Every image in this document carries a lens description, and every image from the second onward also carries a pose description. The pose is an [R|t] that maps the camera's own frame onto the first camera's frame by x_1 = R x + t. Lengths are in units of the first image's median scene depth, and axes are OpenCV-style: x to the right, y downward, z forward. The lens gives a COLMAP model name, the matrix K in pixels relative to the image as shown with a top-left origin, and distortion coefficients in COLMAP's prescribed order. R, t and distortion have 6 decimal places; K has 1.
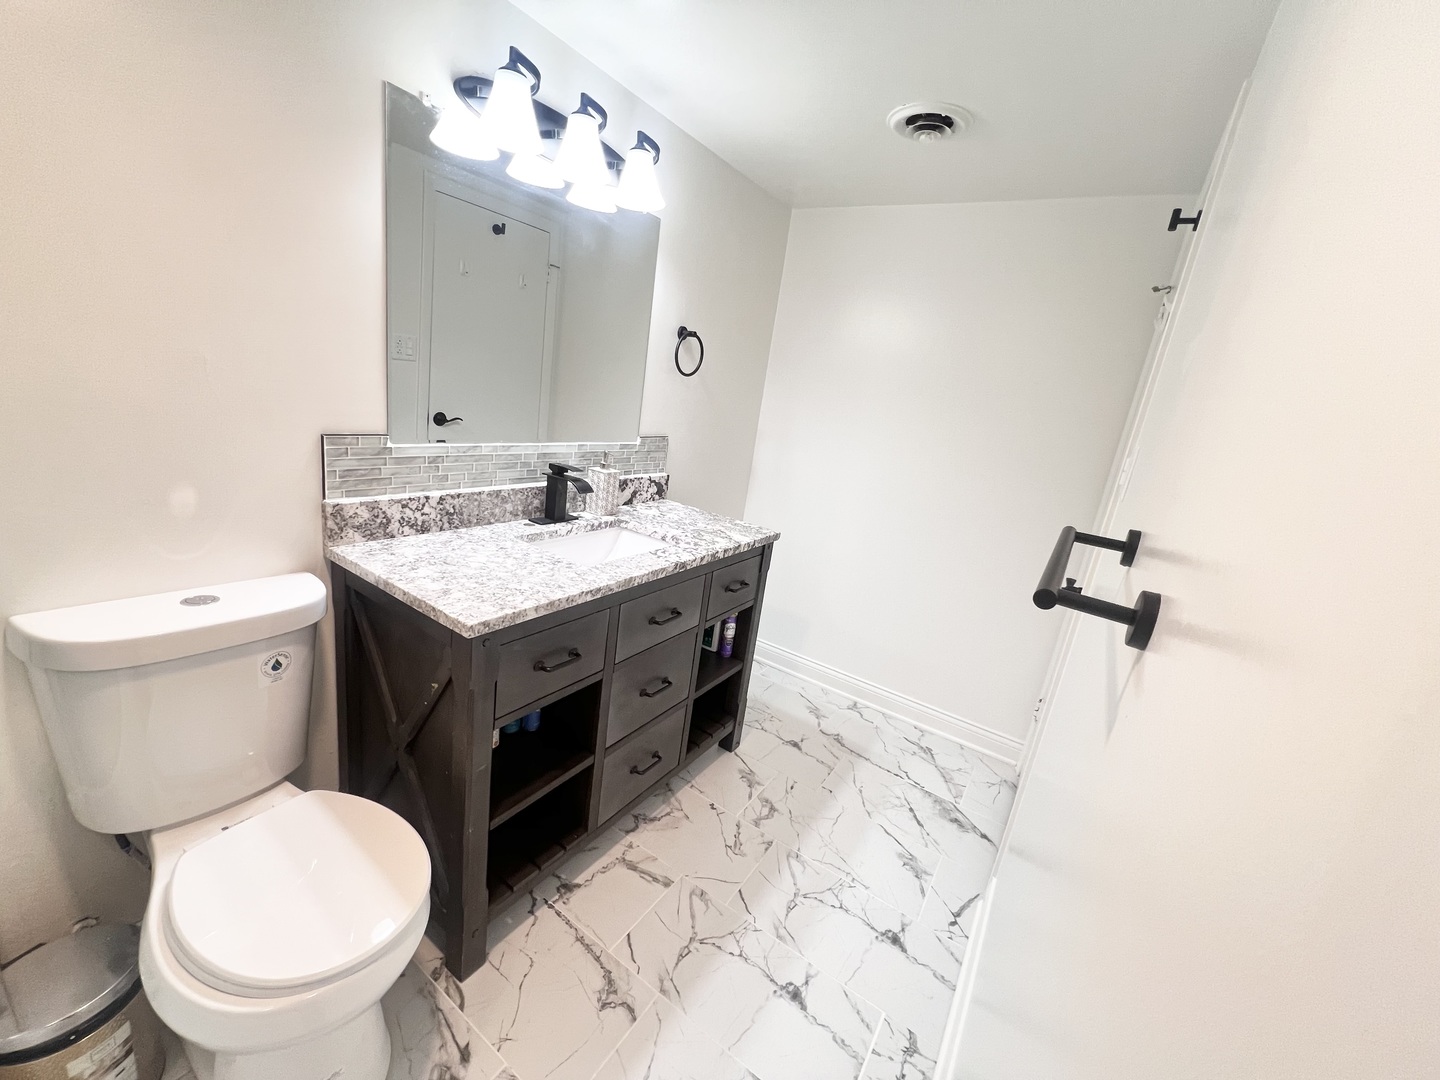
lens RADIAL K [[578.1, 0, 720.2], [0, 578.1, 536.5], [0, 0, 1]] dist [-0.002049, -0.000094]
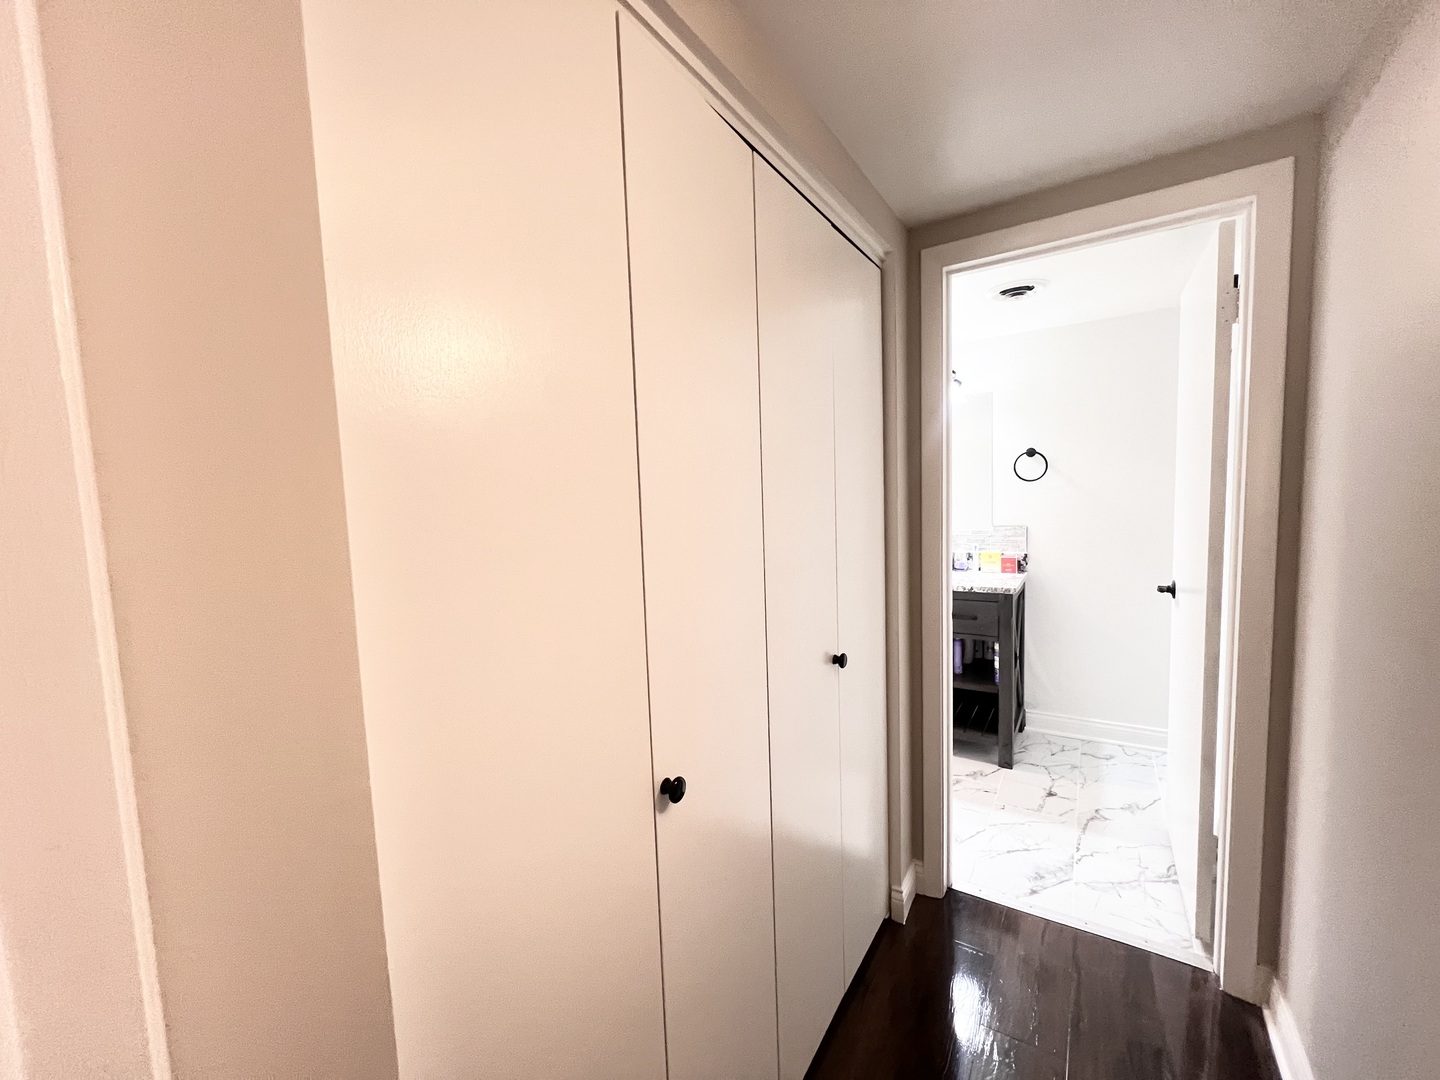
lens RADIAL K [[578.1, 0, 720.5], [0, 578.1, 540.7], [0, 0, 1]] dist [-0.002049, -0.000094]
pose [[0.004987, -0.056049, -0.998416, 1.812787], [-0.215363, 0.974938, -0.055807, 0.134424], [0.976521, 0.215300, -0.007209, 0.440850]]
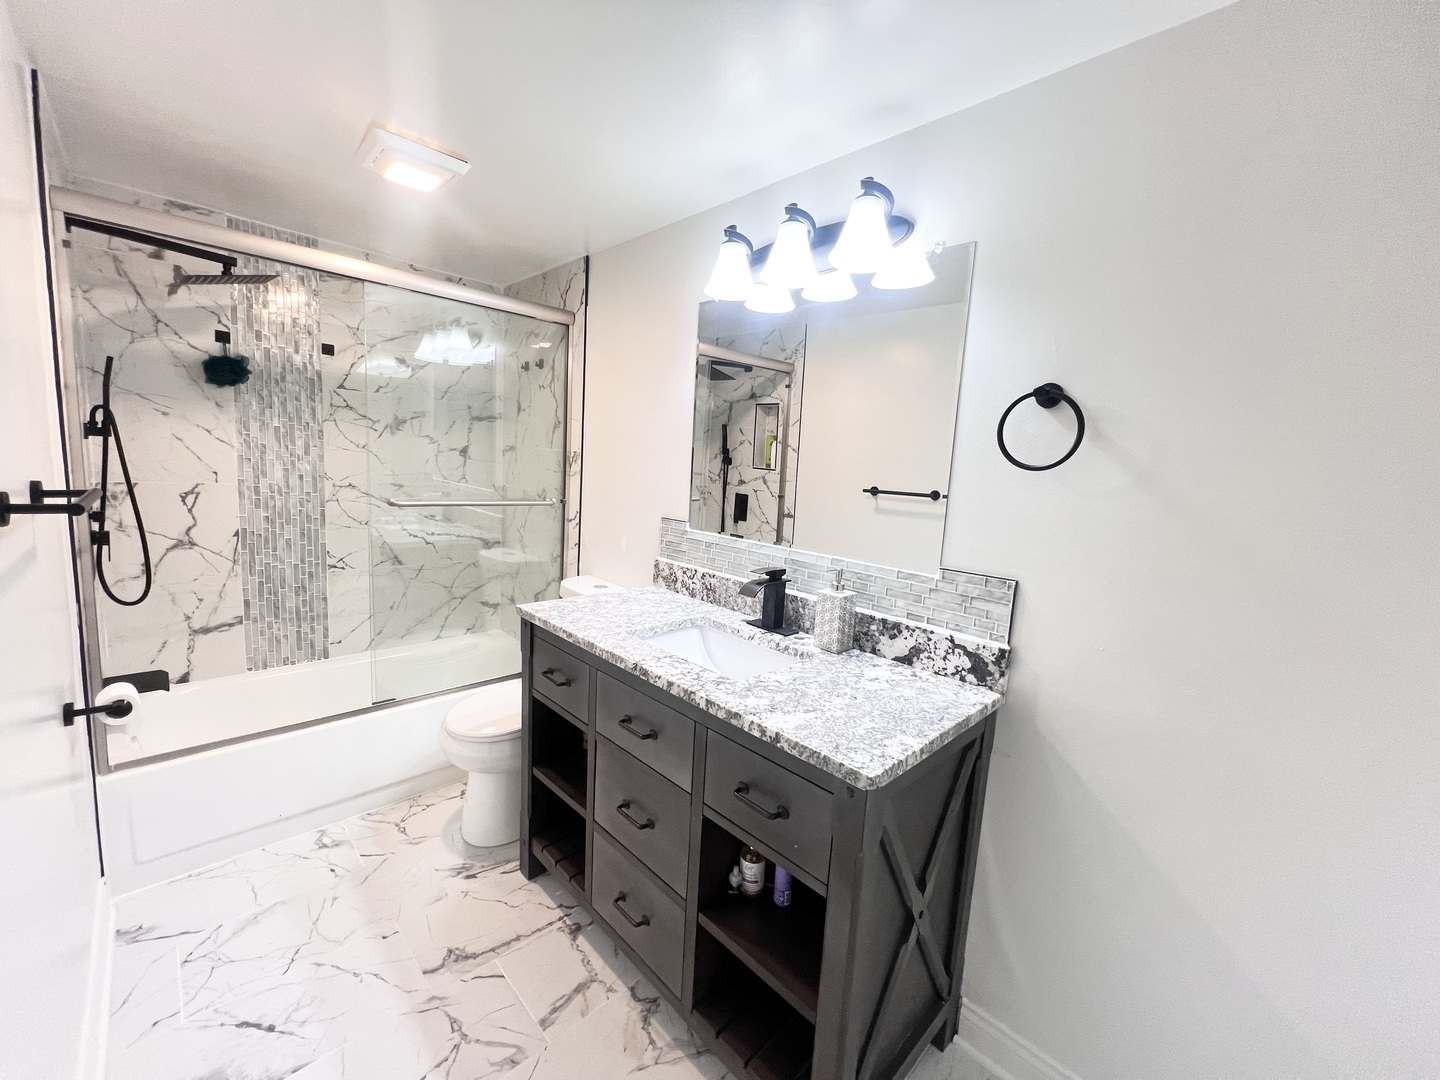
lens RADIAL K [[578.1, 0, 723.3], [0, 578.1, 535.9], [0, 0, 1]] dist [-0.002049, -0.000094]
pose [[-0.202282, -0.023211, -0.979052, 0.721188], [-0.332700, 0.941890, 0.046409, -0.208375], [0.921083, 0.335118, -0.198249, 1.196614]]
